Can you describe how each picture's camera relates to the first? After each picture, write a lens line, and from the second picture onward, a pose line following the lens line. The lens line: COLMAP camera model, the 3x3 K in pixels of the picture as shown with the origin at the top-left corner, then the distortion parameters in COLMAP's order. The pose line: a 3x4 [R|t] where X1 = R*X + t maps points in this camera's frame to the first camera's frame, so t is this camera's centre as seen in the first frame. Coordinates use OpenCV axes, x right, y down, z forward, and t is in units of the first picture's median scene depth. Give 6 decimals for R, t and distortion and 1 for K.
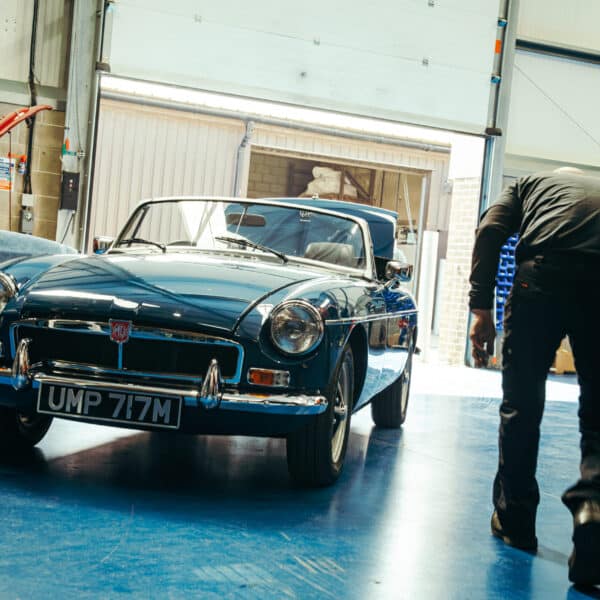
lens RADIAL K [[1210.4, 0, 300.0], [0, 1210.4, 300.0], [0, 0, 1]] dist [0.064458, 0.526851]
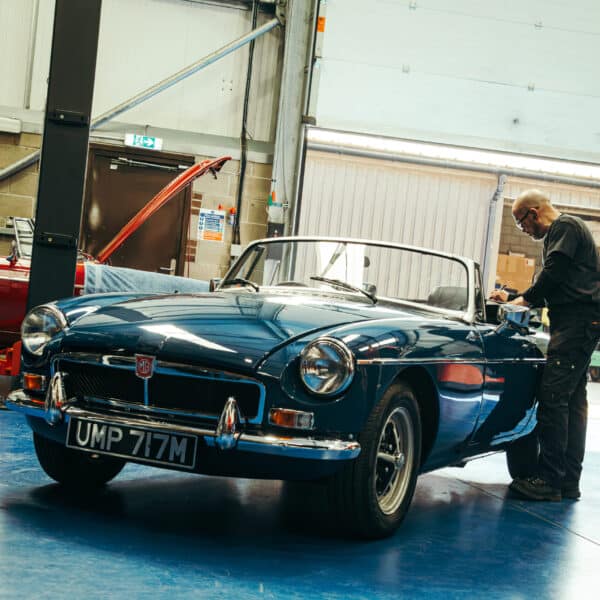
lens RADIAL K [[1189.8, 0, 300.0], [0, 1189.8, 300.0], [0, 0, 1]] dist [0.076993, 0.203150]
pose [[0.970219, 0.005571, -0.242164, 0.074301], [-0.017013, 0.998834, -0.045184, 0.004861], [0.241630, 0.047958, 0.969183, 0.034568]]
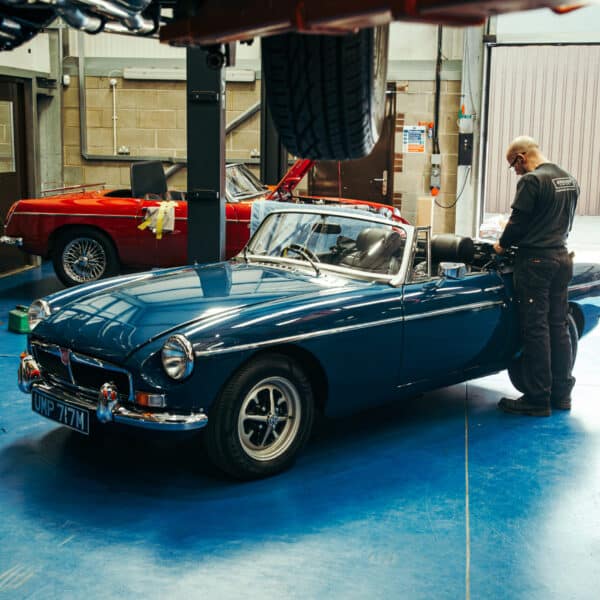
lens RADIAL K [[1003.2, 0, 300.0], [0, 1003.2, 300.0], [0, 0, 1]] dist [0.021434, 0.129606]
pose [[0.812850, 0.016643, -0.582236, 0.252166], [0.049529, 0.993996, 0.097559, -0.046855], [0.580364, -0.108139, 0.807146, 0.097214]]
